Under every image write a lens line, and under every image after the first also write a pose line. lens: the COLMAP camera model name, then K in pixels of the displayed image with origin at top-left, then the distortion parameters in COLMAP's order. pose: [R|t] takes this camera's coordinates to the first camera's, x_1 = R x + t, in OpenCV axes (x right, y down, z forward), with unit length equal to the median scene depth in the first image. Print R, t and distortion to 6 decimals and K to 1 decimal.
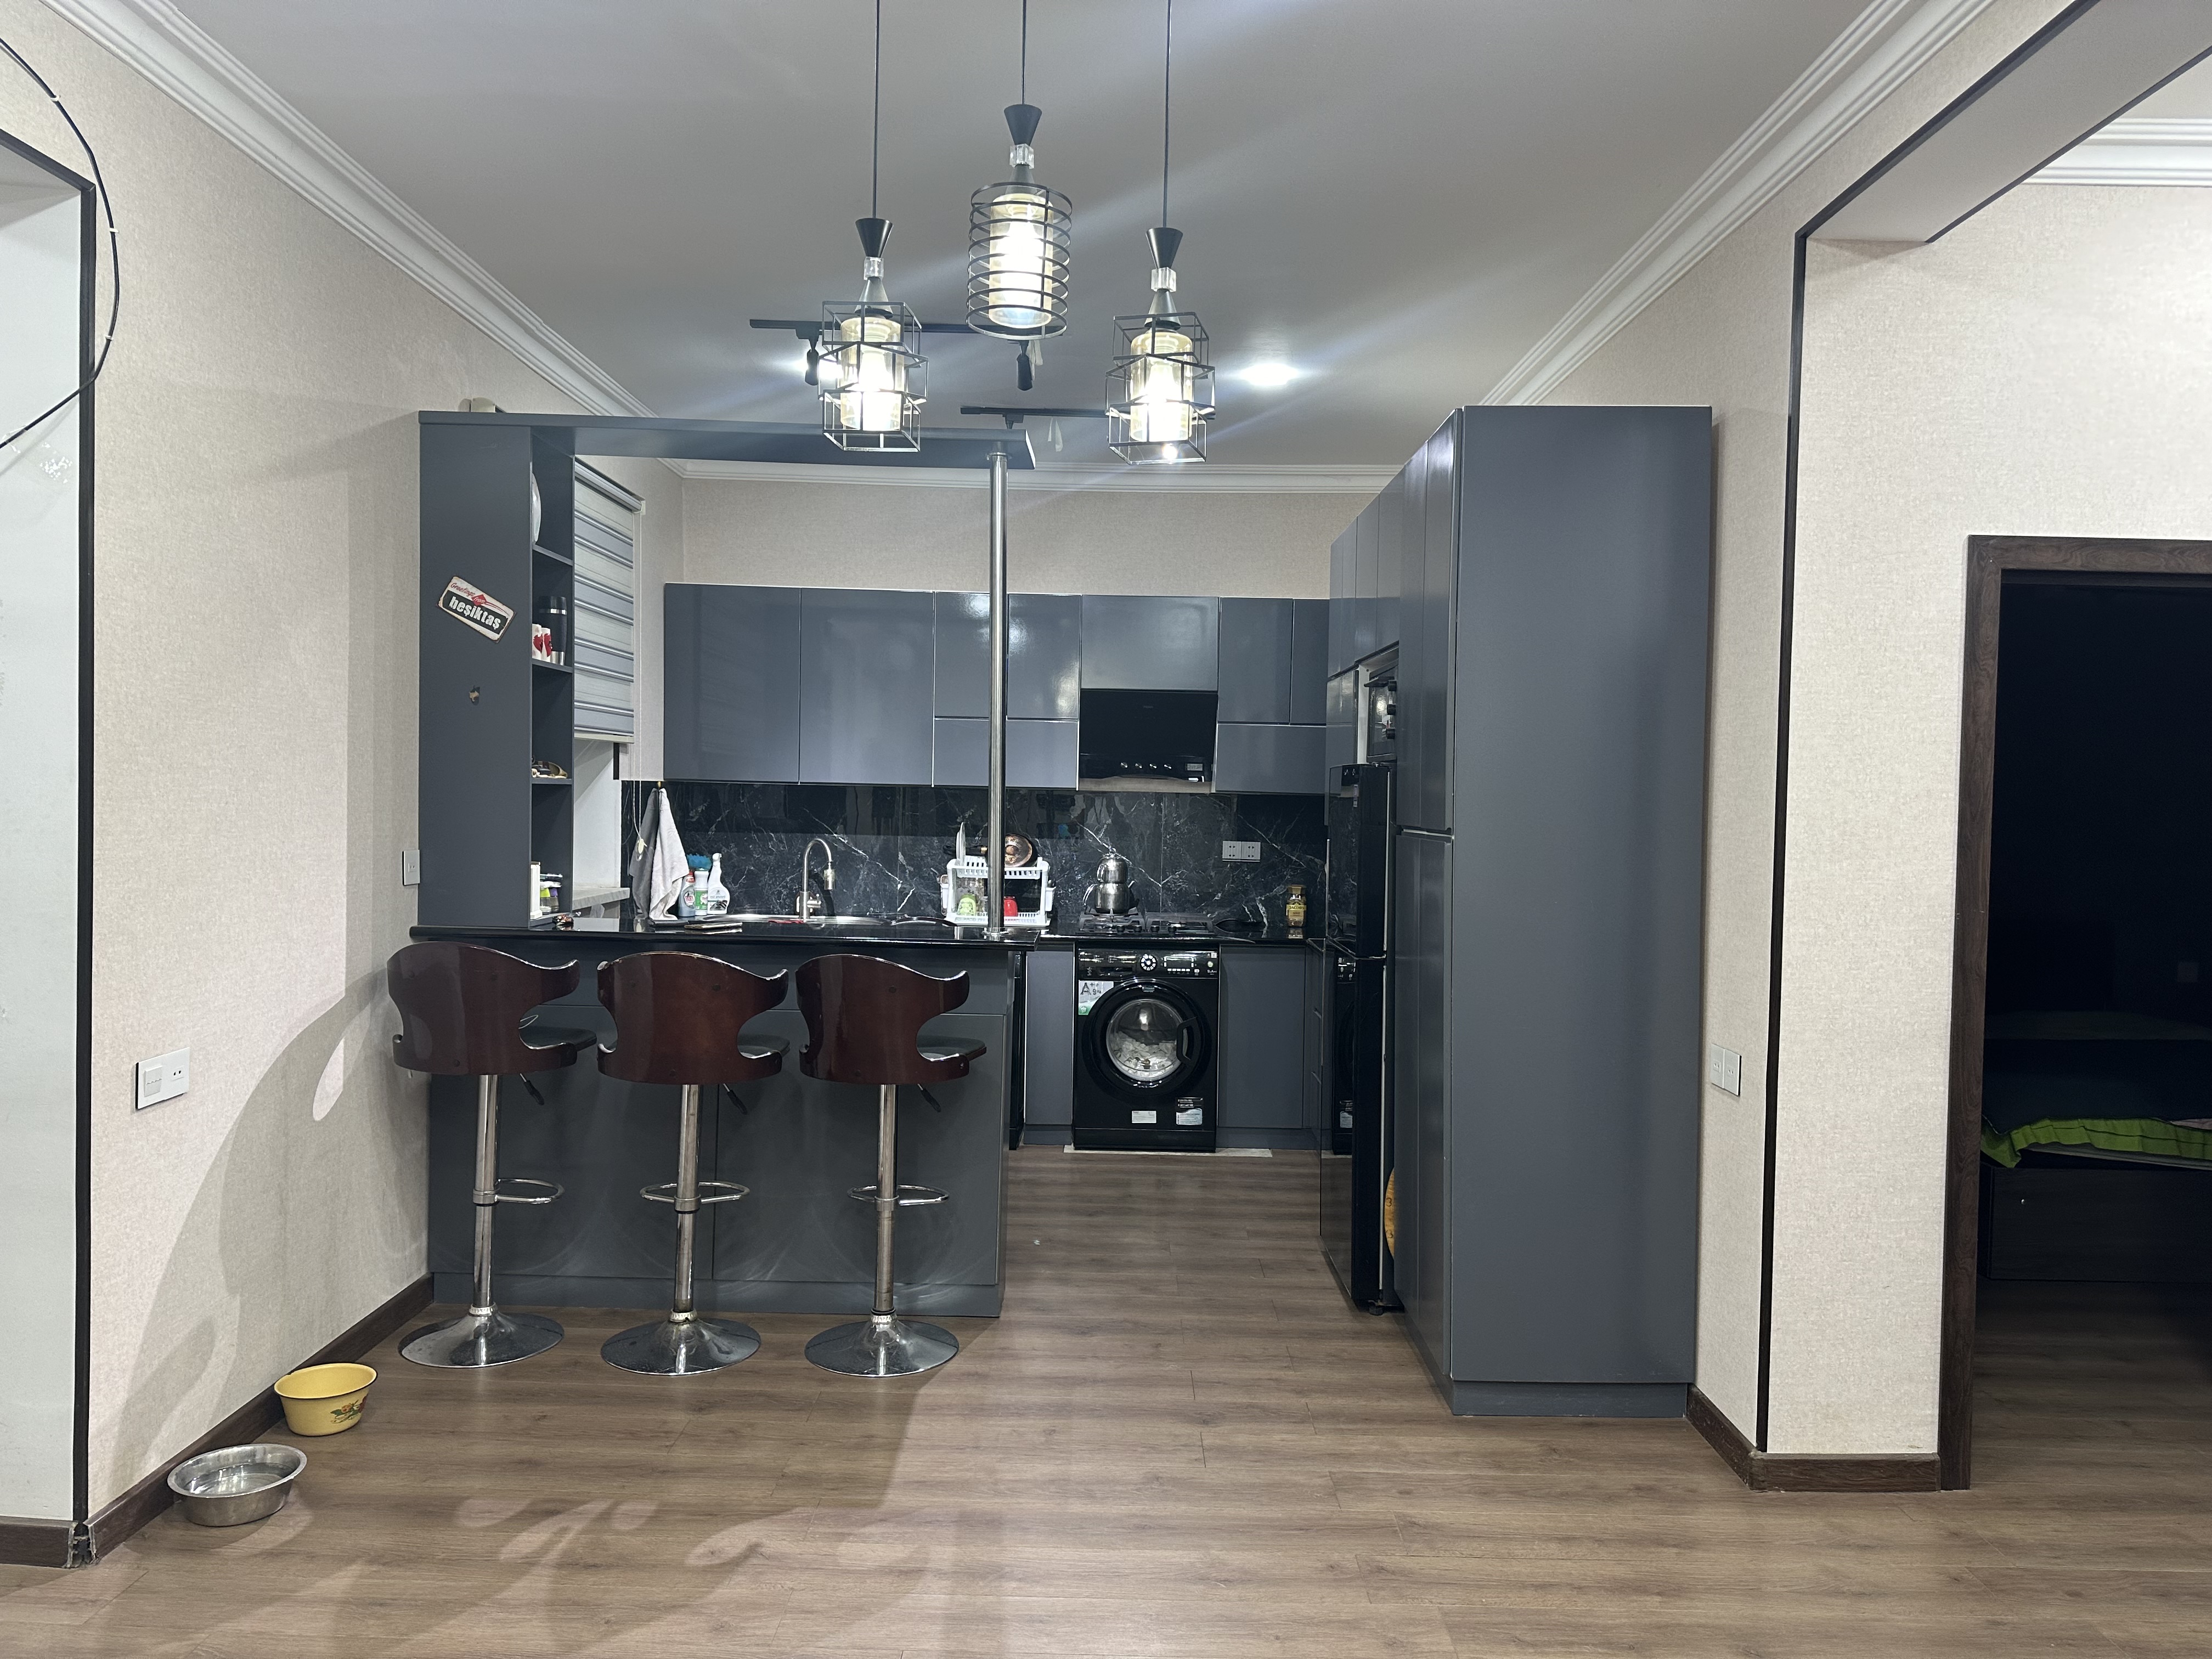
lens RADIAL K [[1548.9, 0, 1106.0], [0, 1548.9, 829.5], [0, 0, 1]] dist [0.003849, 0.001477]
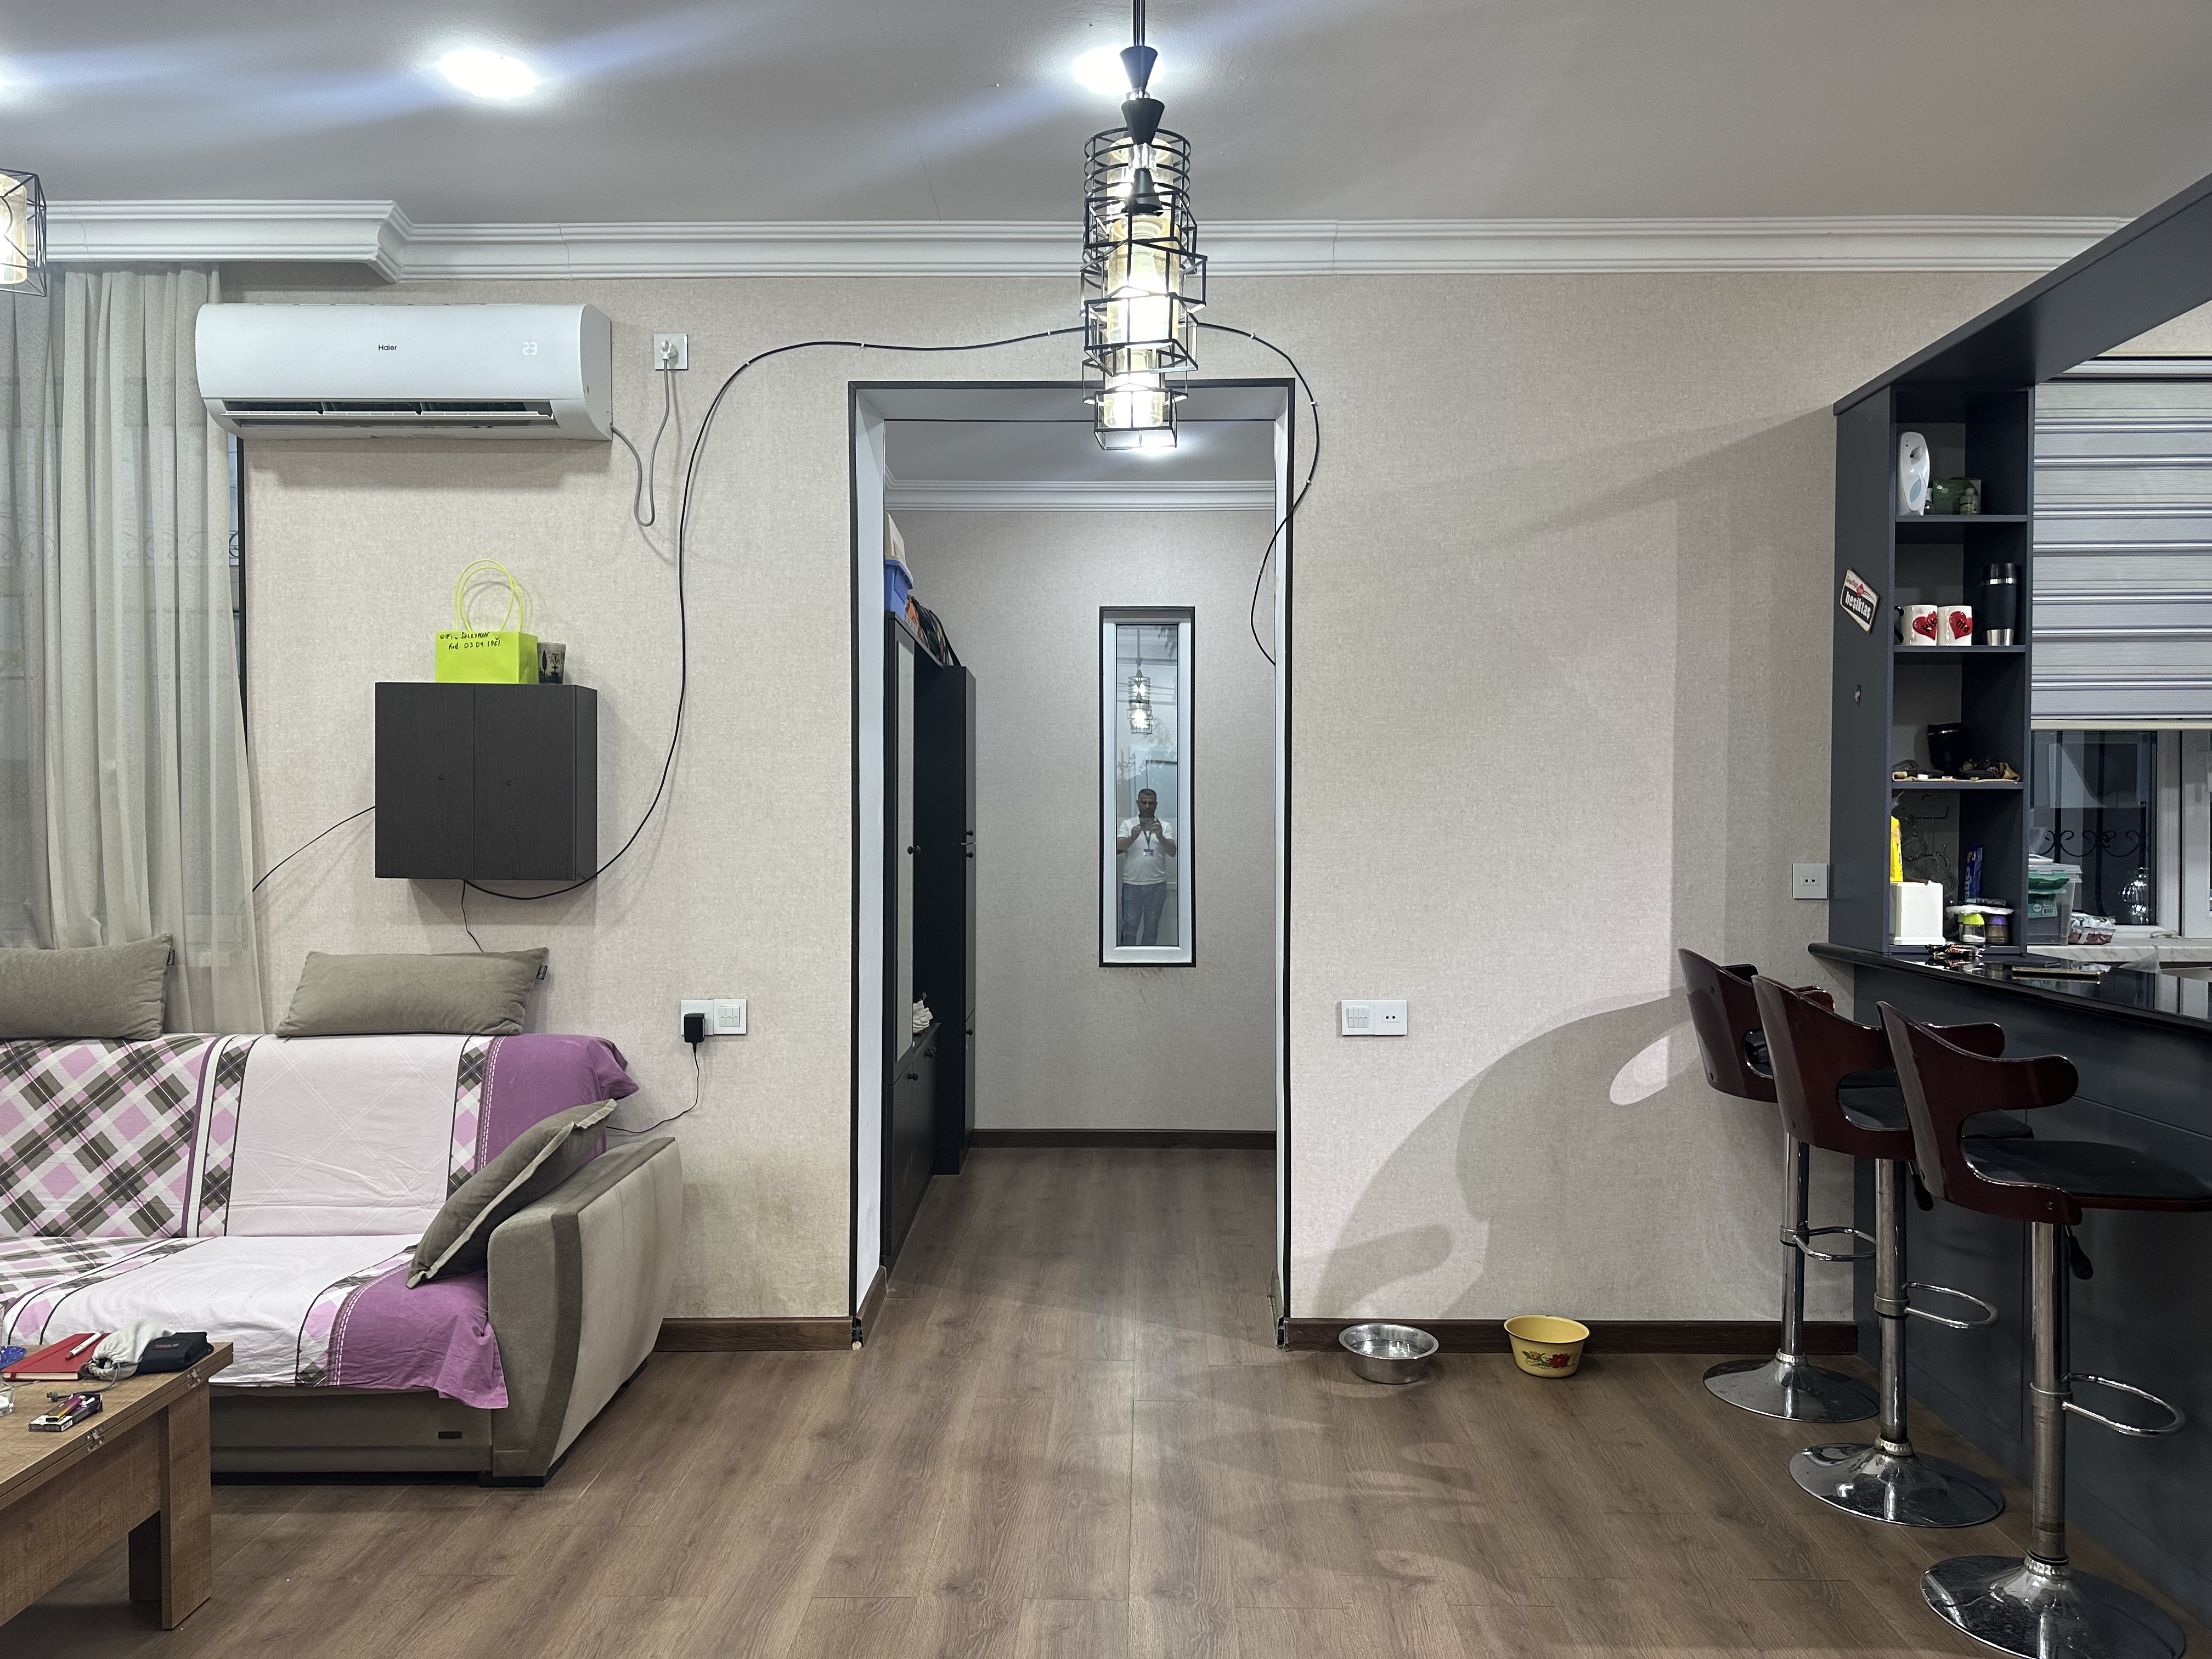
lens RADIAL K [[1567.0, 0, 1133.2], [0, 1567.0, 834.6], [0, 0, 1]] dist [0.087913, -0.124320]
pose [[-0.008621, -0.008049, -0.999930, 0.359093], [-0.023270, 0.999698, -0.007847, 0.008814], [0.999692, 0.023201, -0.008806, 0.392926]]
